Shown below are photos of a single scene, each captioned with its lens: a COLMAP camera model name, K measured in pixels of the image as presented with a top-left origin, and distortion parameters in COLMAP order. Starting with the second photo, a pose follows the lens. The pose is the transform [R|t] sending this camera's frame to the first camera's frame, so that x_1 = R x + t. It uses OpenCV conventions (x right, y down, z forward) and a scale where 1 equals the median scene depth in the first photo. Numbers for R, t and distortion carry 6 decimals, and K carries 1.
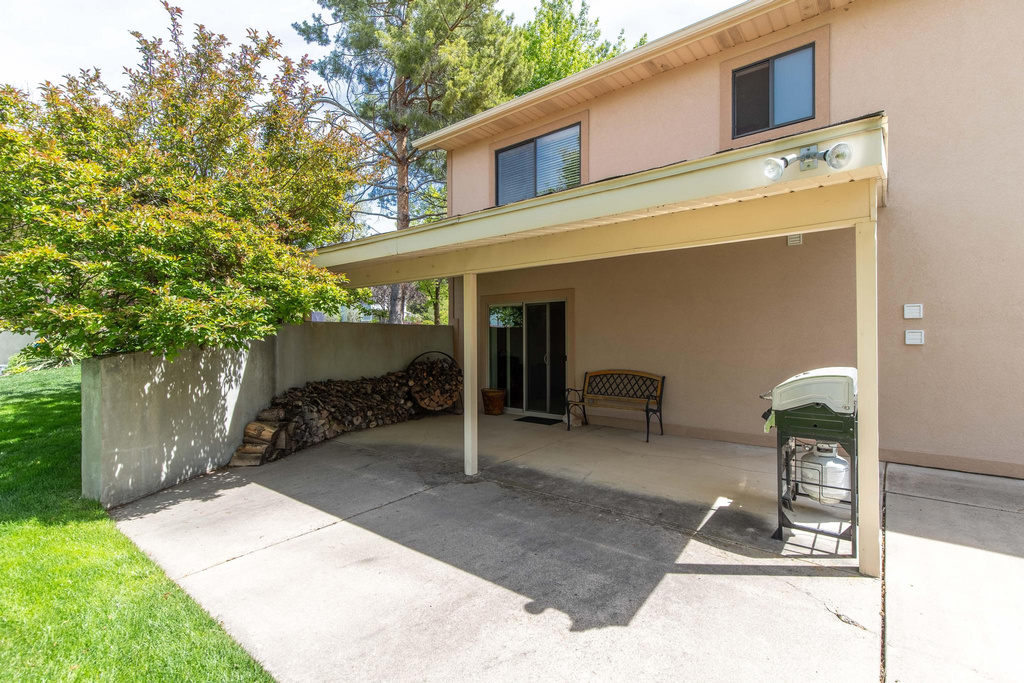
lens RADIAL K [[462.3, 0, 512.0], [0, 462.3, 338.4], [0, 0, 1]] dist [-0.001522, -0.000363]
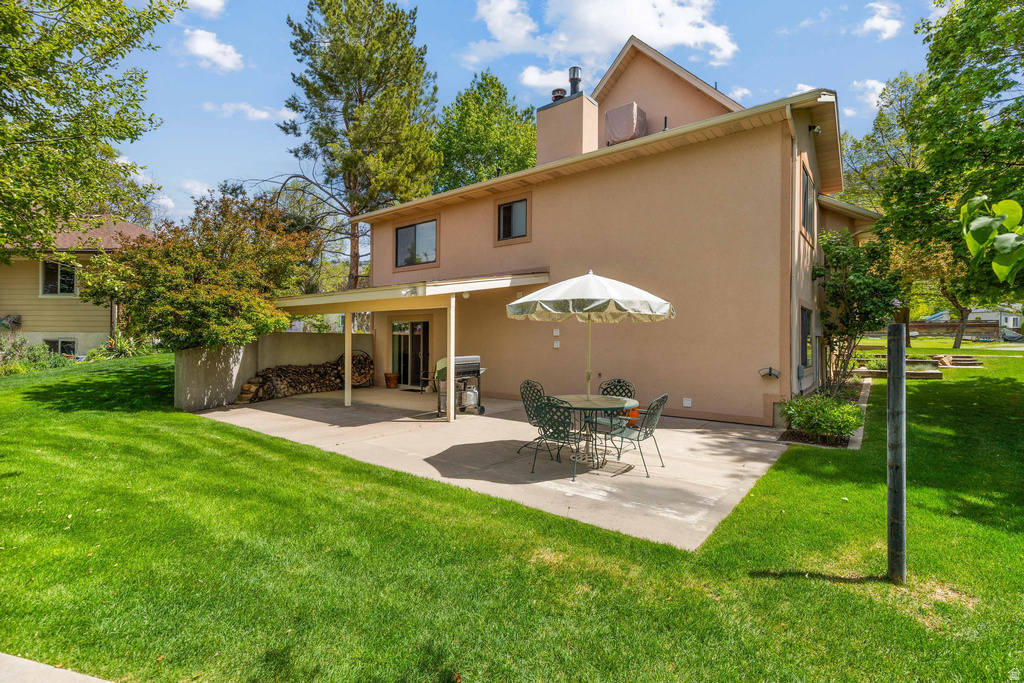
lens RADIAL K [[462.3, 0, 511.1], [0, 462.3, 341.7], [0, 0, 1]] dist [-0.001522, -0.000363]
pose [[0.999862, 0.011187, 0.012294, 0.550016], [-0.011200, 0.999937, 0.000992, -0.013024], [-0.012282, -0.001129, 0.999924, -0.994560]]
